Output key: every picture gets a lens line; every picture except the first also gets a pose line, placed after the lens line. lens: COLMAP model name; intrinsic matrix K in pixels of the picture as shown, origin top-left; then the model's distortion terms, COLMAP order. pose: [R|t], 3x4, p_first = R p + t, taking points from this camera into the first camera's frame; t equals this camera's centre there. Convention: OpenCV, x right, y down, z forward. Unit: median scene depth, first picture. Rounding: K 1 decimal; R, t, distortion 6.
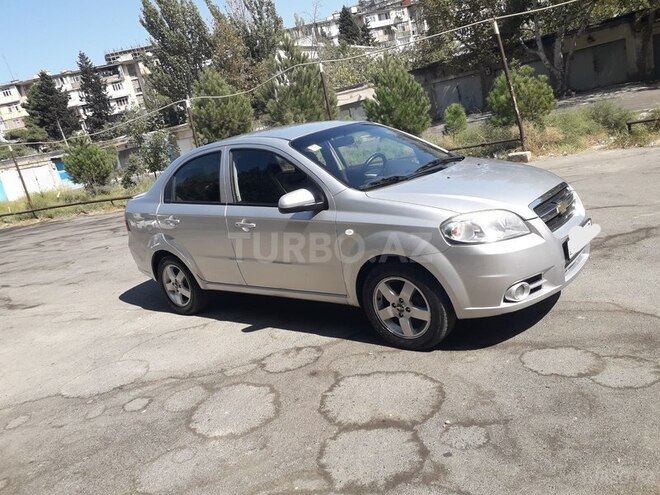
lens RADIAL K [[538.4, 0, 330.0], [0, 538.4, 247.5], [0, 0, 1]] dist [-0.002171, 0.011487]
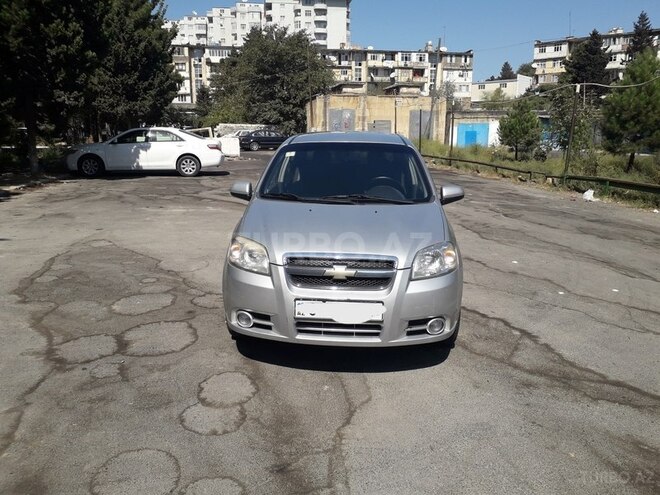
lens RADIAL K [[538.4, 0, 330.0], [0, 538.4, 247.5], [0, 0, 1]] dist [-0.002171, 0.011487]
pose [[0.580355, 0.369238, -0.725846, 1.279610], [-0.315452, 0.923647, 0.217638, -0.375685], [0.750785, 0.102662, 0.652520, 0.415365]]
